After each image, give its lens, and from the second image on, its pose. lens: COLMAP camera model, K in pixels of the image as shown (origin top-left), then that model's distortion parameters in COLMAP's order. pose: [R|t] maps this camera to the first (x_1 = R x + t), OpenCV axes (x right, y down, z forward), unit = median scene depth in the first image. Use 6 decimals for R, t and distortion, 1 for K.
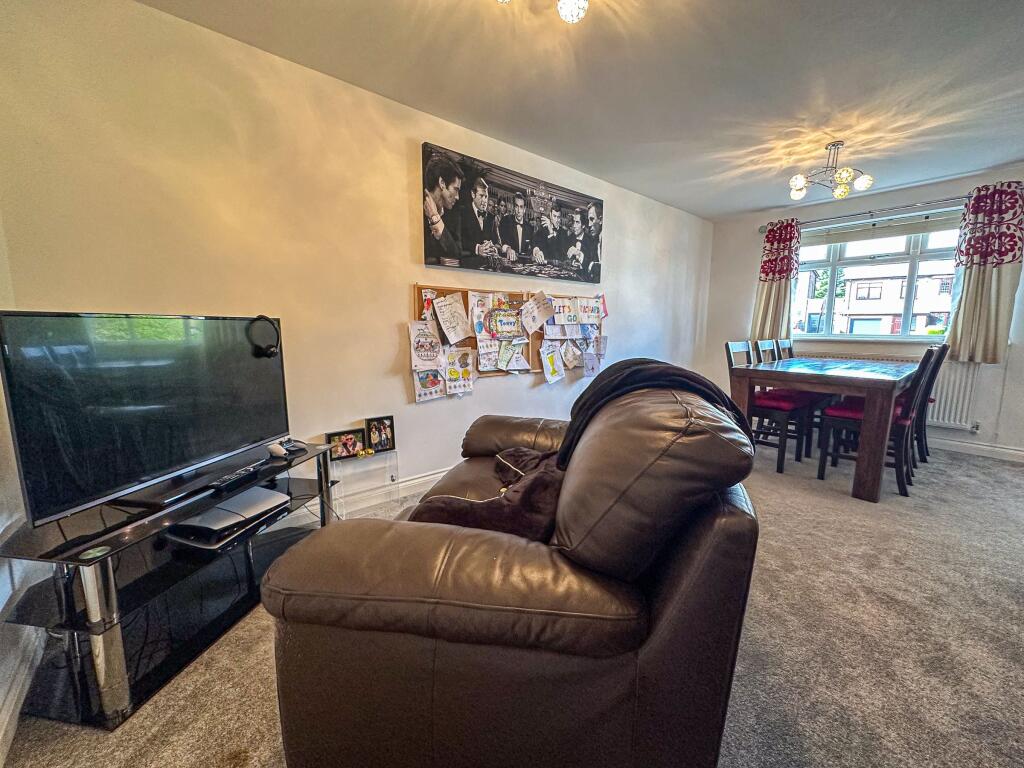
lens RADIAL K [[426.3, 0, 481.2], [0, 426.3, 390.8], [0, 0, 1]] dist [-0.006433, 0.001195]
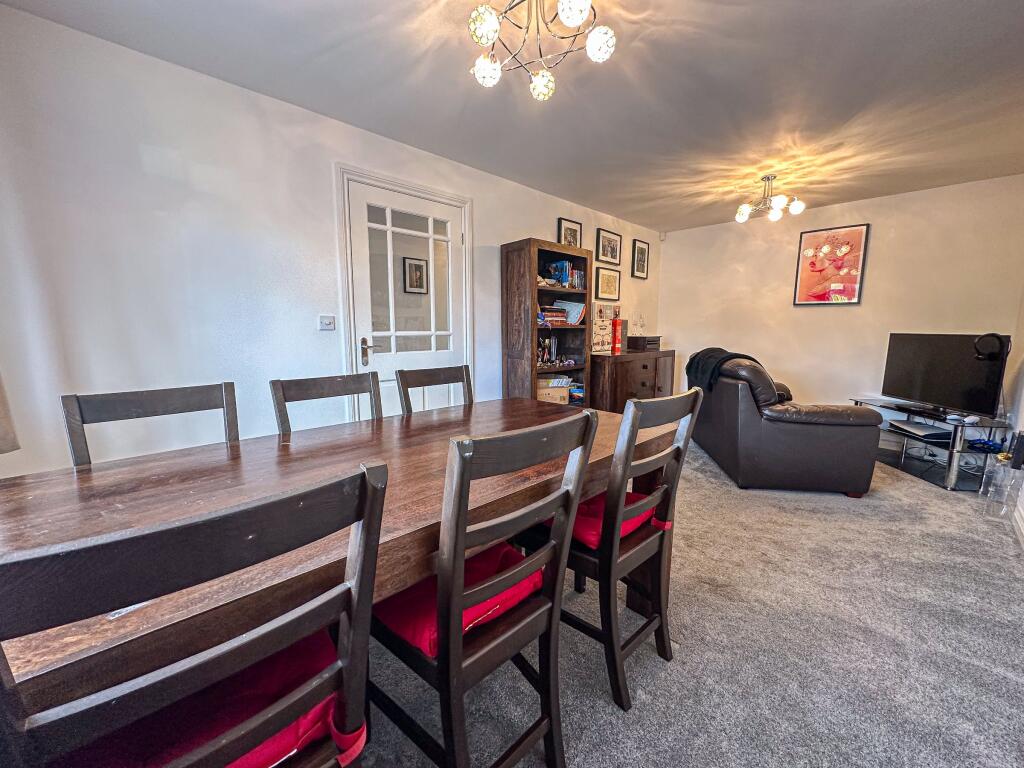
lens RADIAL K [[426.3, 0, 516.4], [0, 426.3, 387.9], [0, 0, 1]] dist [-0.006433, 0.001195]
pose [[-0.997093, 0.011861, -0.075265, 0.833425], [-0.009108, 0.962170, 0.272299, -0.244225], [0.075648, 0.272193, -0.959265, 1.507173]]
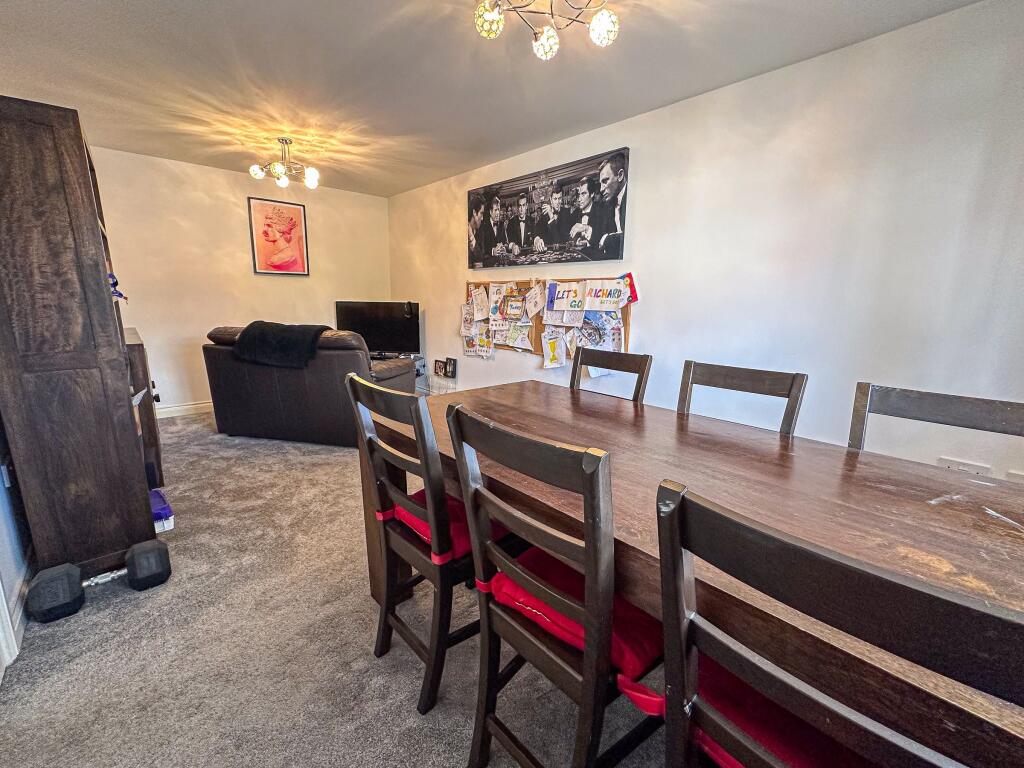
lens RADIAL K [[426.3, 0, 520.0], [0, 426.3, 385.2], [0, 0, 1]] dist [-0.006433, 0.001195]
pose [[0.051243, 0.205872, -0.977236, 1.272140], [-0.154675, 0.968351, 0.195890, -0.183450], [0.986636, 0.141116, 0.081464, 0.943660]]
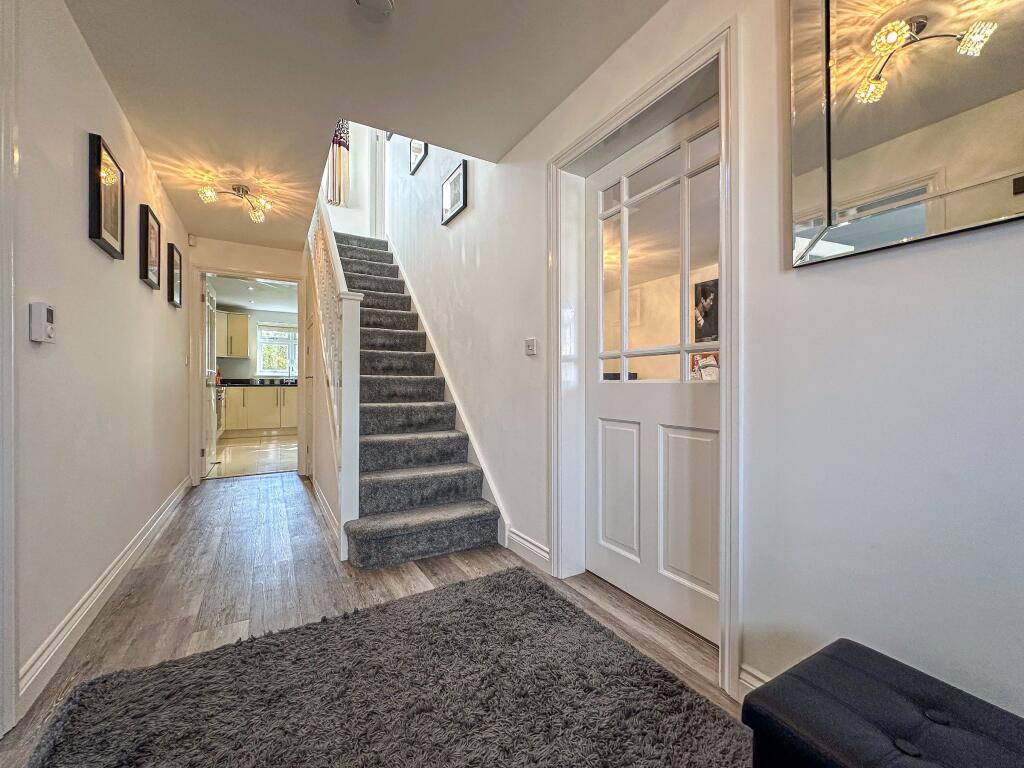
lens RADIAL K [[426.3, 0, 511.9], [0, 426.3, 383.6], [0, 0, 1]] dist [-0.006433, 0.001195]
pose [[-0.174532, -0.008335, -0.984616, 1.628280], [-0.137573, 0.990362, 0.016002, -0.023664], [0.974993, 0.138250, -0.173997, 0.461319]]
